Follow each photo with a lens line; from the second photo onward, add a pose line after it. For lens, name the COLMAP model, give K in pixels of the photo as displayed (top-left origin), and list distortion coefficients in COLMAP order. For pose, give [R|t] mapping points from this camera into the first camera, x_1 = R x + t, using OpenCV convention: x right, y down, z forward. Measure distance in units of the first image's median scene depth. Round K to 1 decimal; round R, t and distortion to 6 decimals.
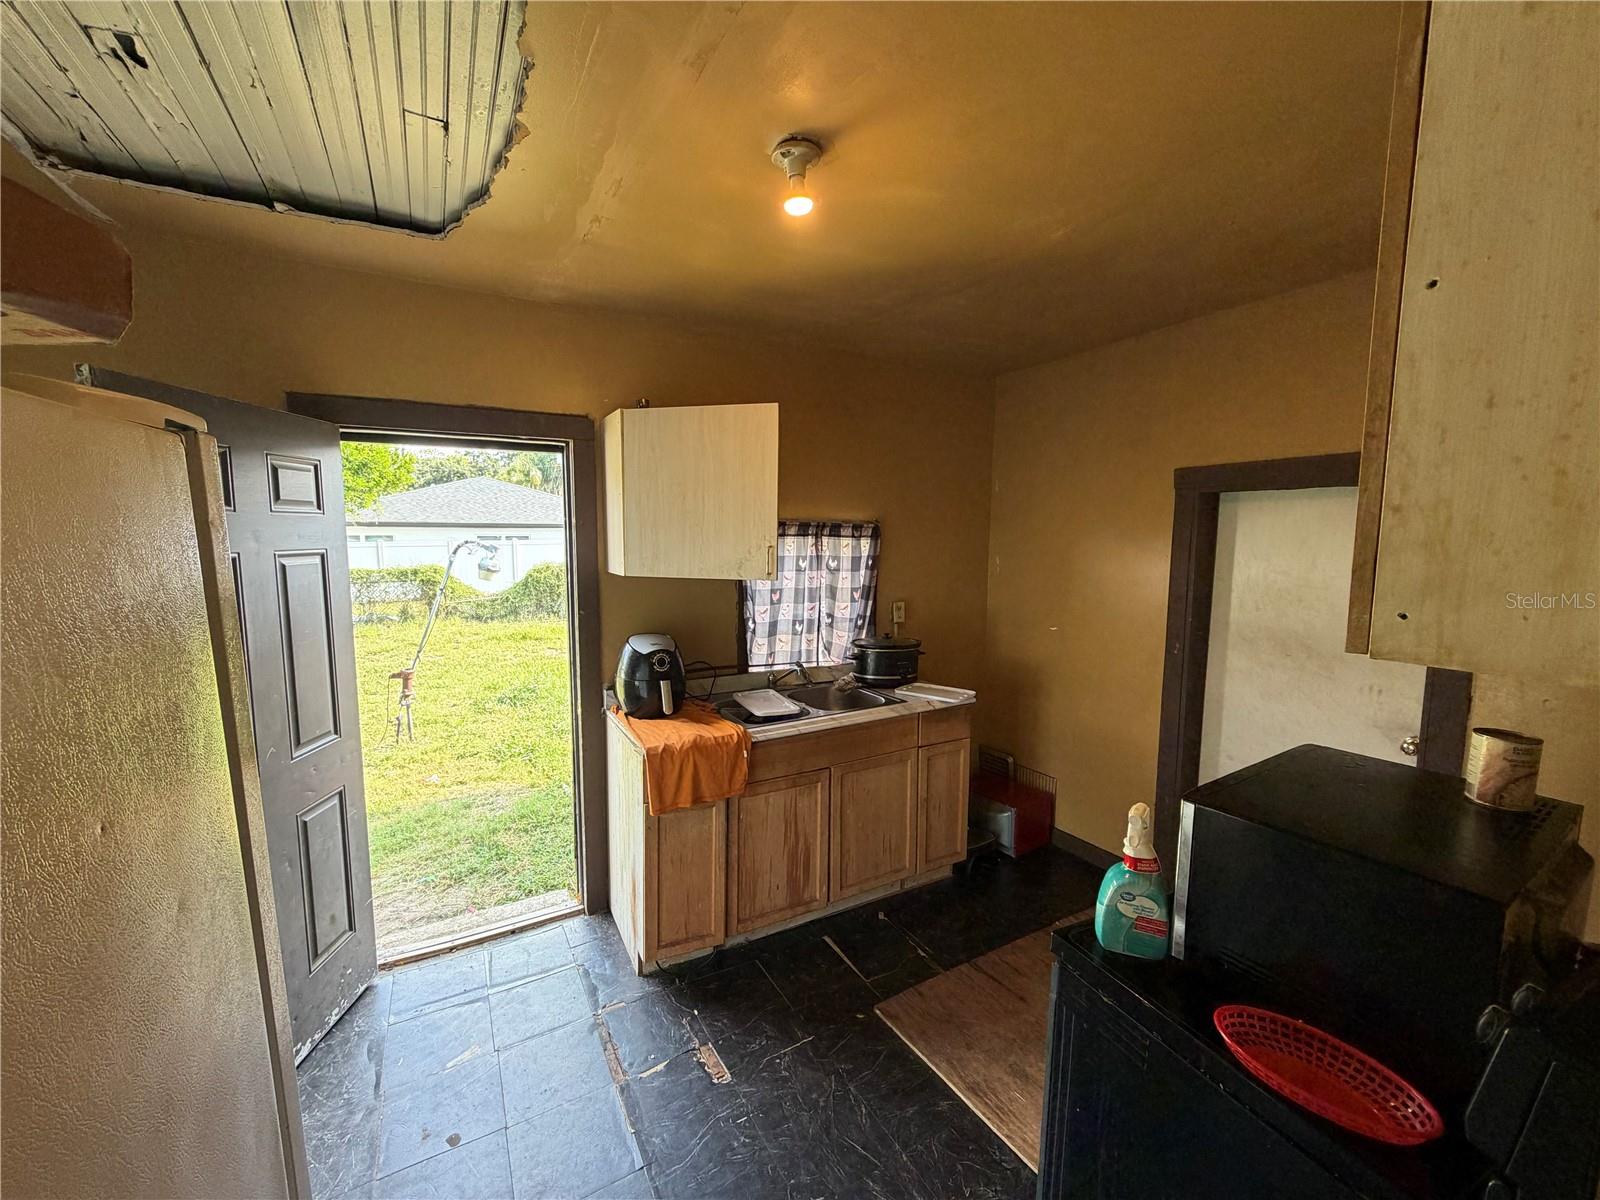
lens RADIAL K [[635.6, 0, 800.8], [0, 635.6, 604.9], [0, 0, 1]] dist [-0.012896, 0.001437]
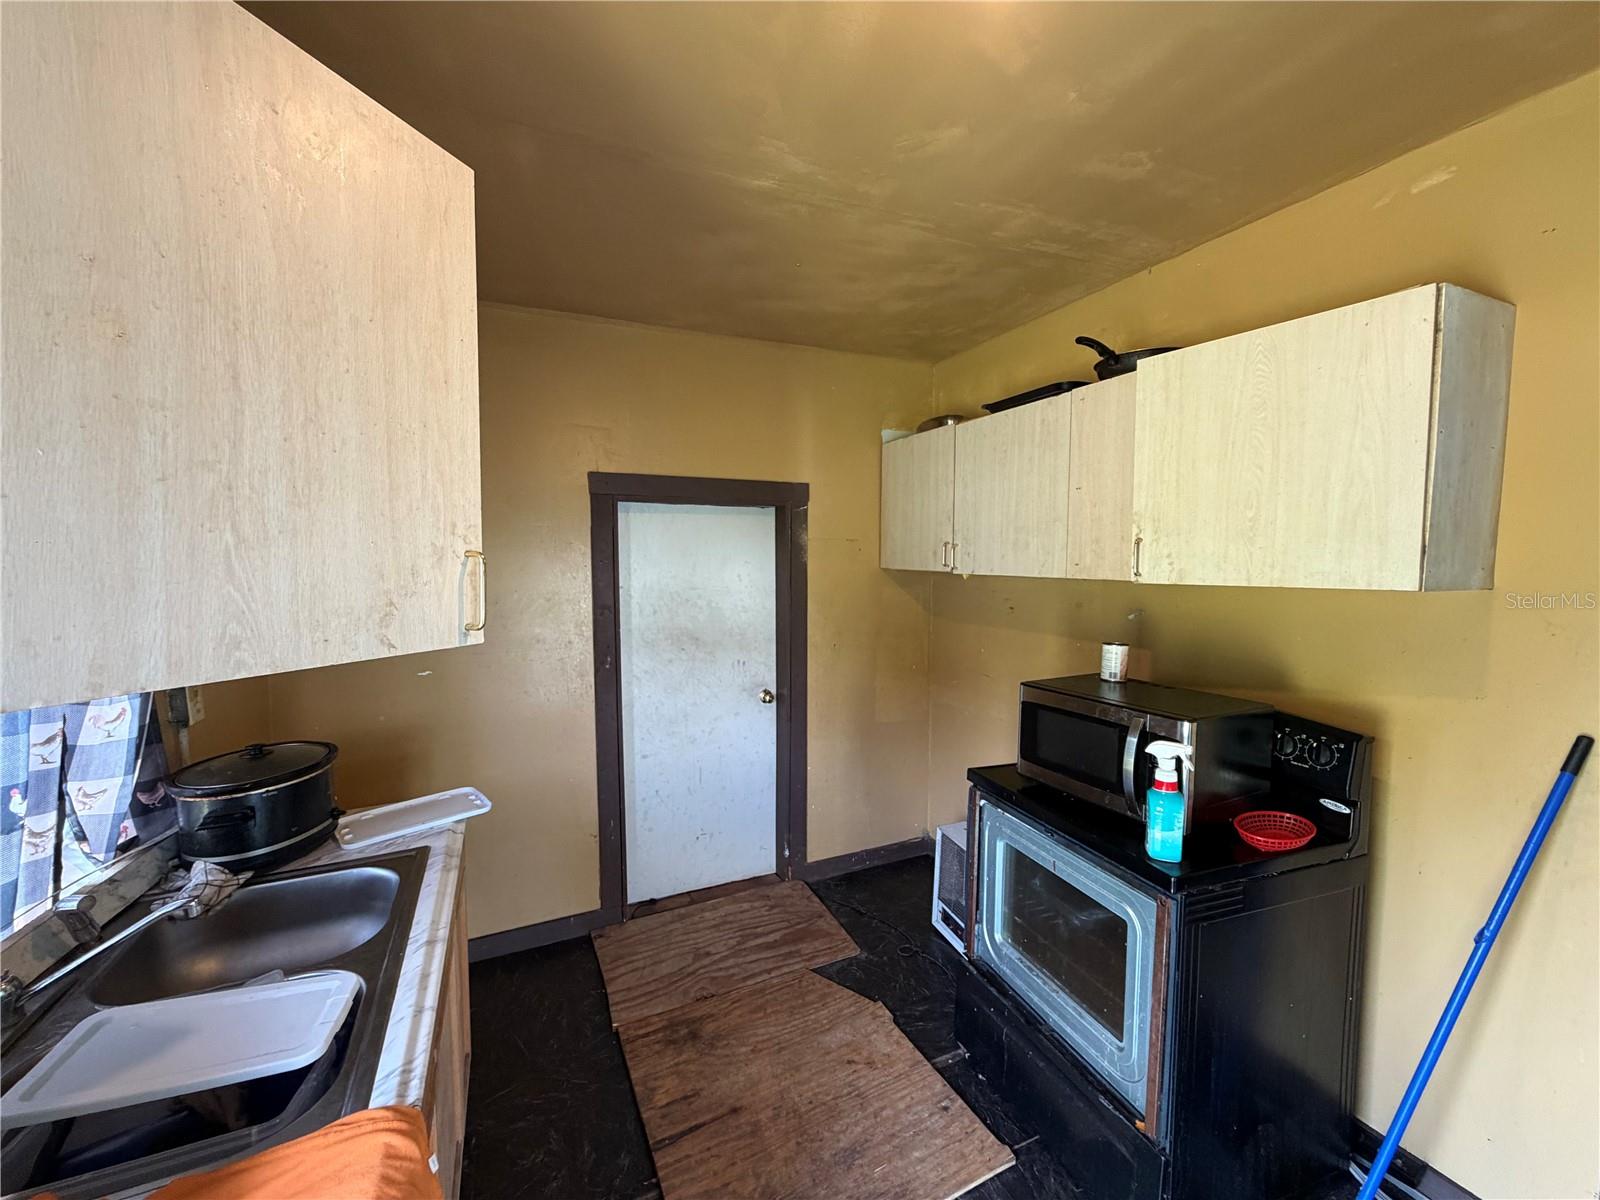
lens RADIAL K [[635.6, 0, 796.8], [0, 635.6, 601.1], [0, 0, 1]] dist [-0.012896, 0.001437]
pose [[0.092354, -0.075730, 0.992842, -0.329697], [0.102351, 0.992544, 0.066187, -0.059537], [-0.990452, 0.095506, 0.099417, 0.646475]]
